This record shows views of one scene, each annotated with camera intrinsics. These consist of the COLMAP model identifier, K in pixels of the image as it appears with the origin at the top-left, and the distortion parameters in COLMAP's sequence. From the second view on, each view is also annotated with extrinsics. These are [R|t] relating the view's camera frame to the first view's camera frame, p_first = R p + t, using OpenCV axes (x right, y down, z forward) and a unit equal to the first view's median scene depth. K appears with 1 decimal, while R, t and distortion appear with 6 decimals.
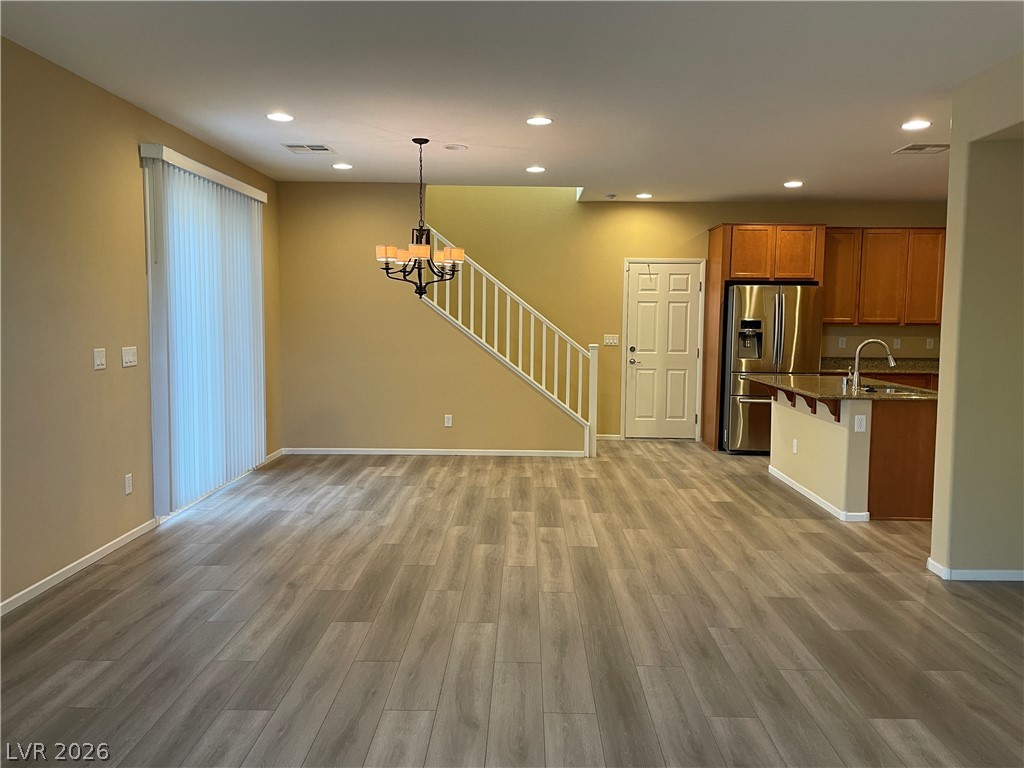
lens RADIAL K [[770.0, 0, 515.3], [0, 770.0, 376.0], [0, 0, 1]] dist [0.089448, -0.109357]
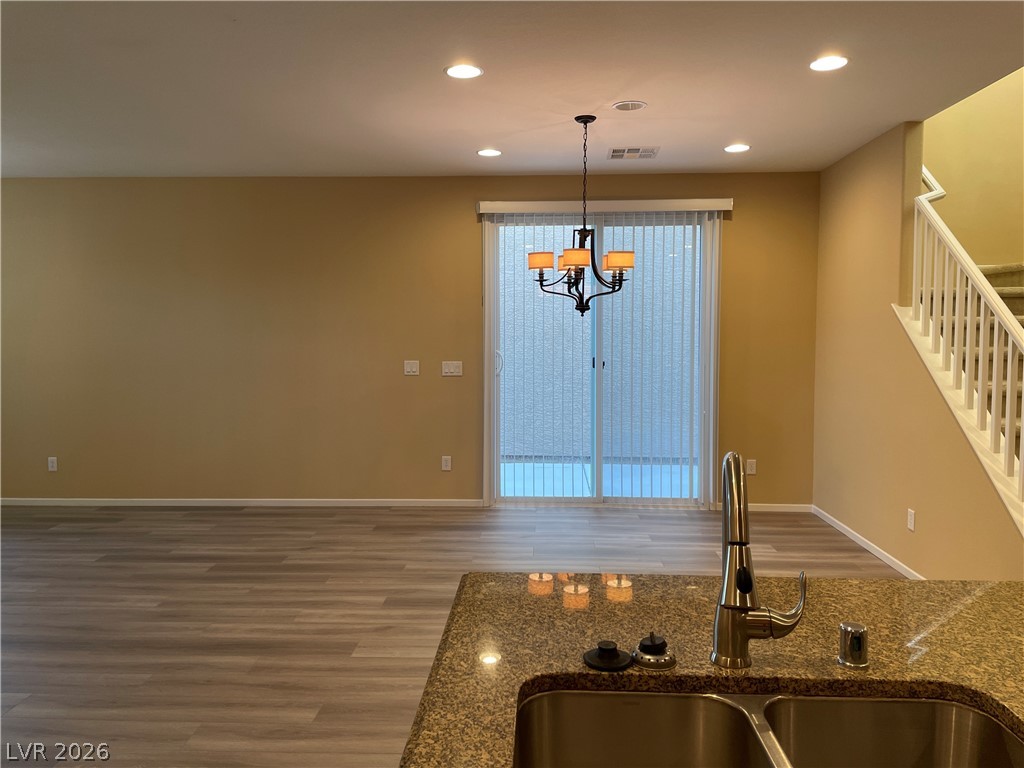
lens RADIAL K [[770.0, 0, 513.4], [0, 770.0, 378.9], [0, 0, 1]] dist [0.089448, -0.109357]
pose [[-0.037347, 0.056169, -0.997723, 0.789381], [-0.077020, 0.995287, 0.058914, -0.090317], [0.996330, 0.079045, -0.032845, 1.116891]]
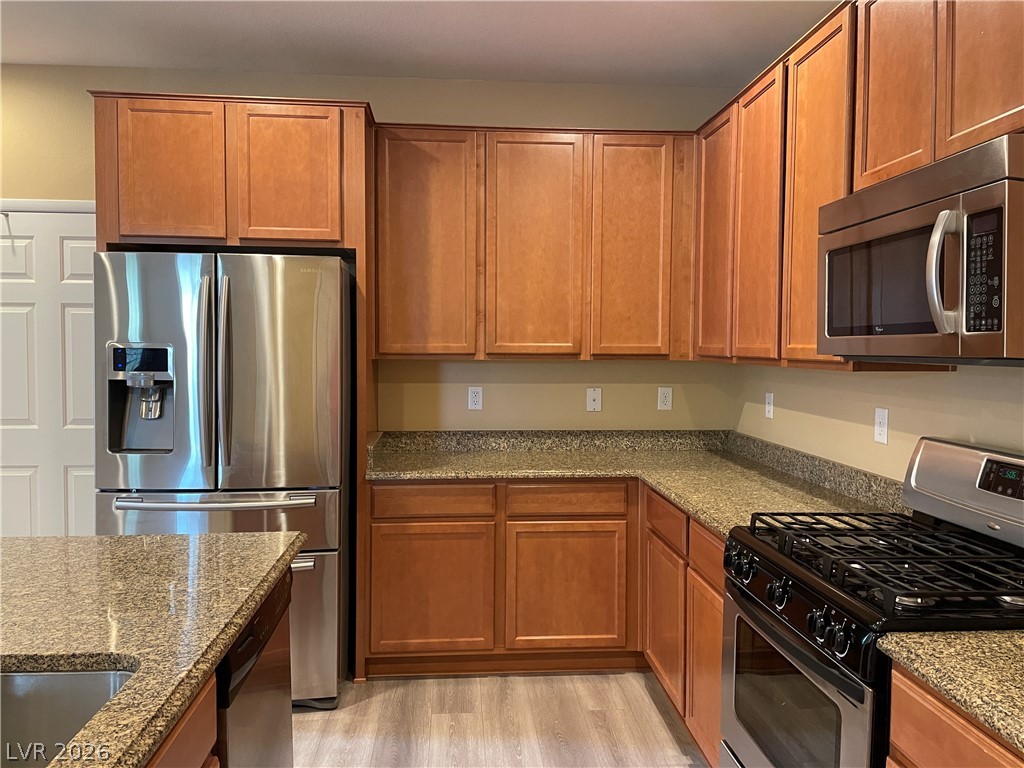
lens RADIAL K [[770.0, 0, 506.4], [0, 770.0, 375.5], [0, 0, 1]] dist [0.089448, -0.109357]
pose [[0.996584, -0.008169, 0.082174, 0.709316], [0.011650, 0.999051, -0.041971, -0.065631], [-0.081753, 0.042785, 0.995734, 0.991589]]
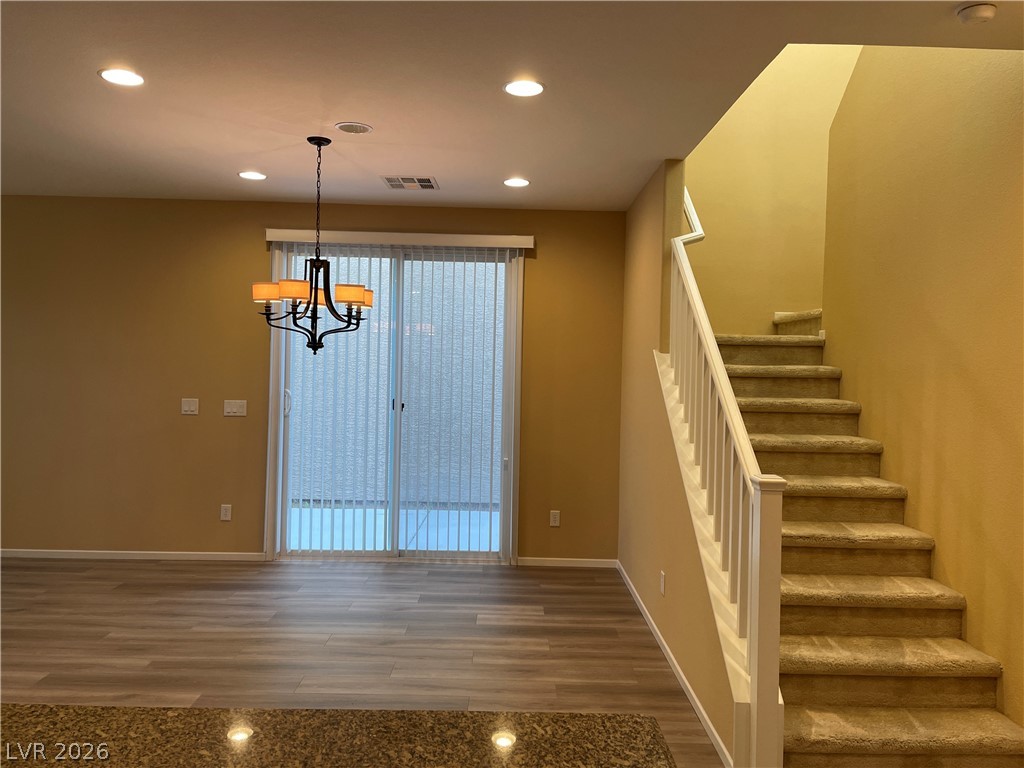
lens RADIAL K [[770.0, 0, 513.8], [0, 770.0, 379.4], [0, 0, 1]] dist [0.089448, -0.109357]
pose [[0.012649, 0.008673, -0.999882, 0.703442], [-0.098642, 0.995096, 0.007384, -0.117966], [0.995043, 0.098537, 0.013443, 1.371843]]
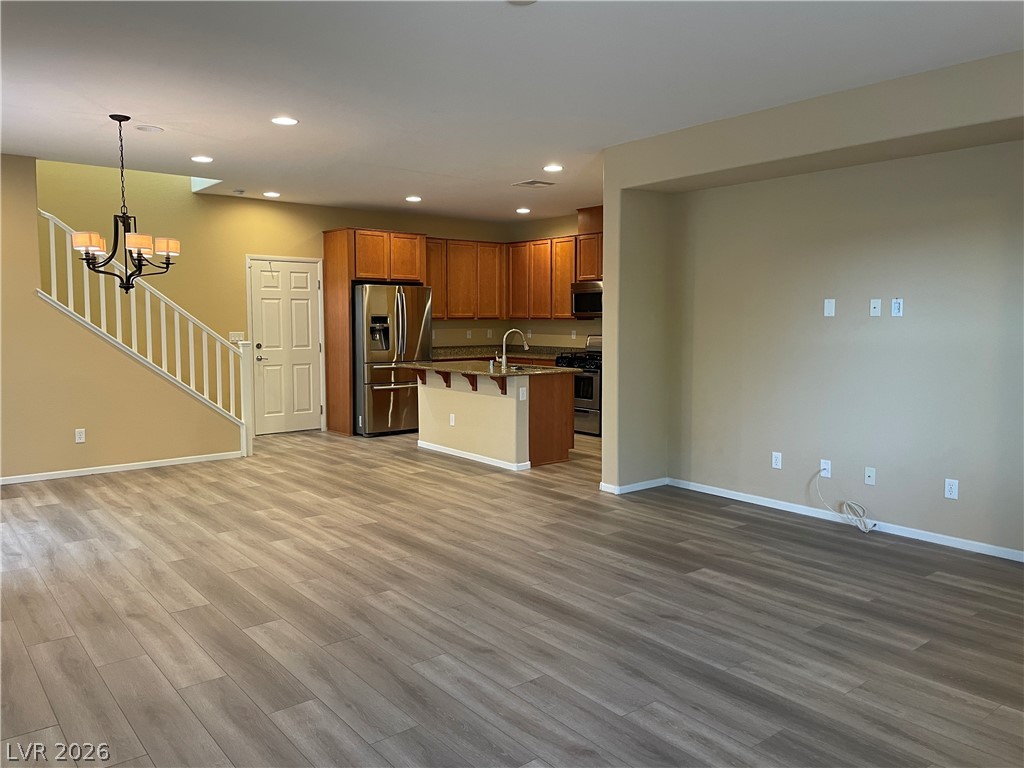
lens RADIAL K [[770.0, 0, 511.3], [0, 770.0, 377.6], [0, 0, 1]] dist [0.089448, -0.109357]
pose [[0.772950, -0.062587, 0.631373, -0.413940], [0.059964, 0.997875, 0.025507, -0.000128], [-0.631627, 0.018144, 0.775060, 0.024167]]
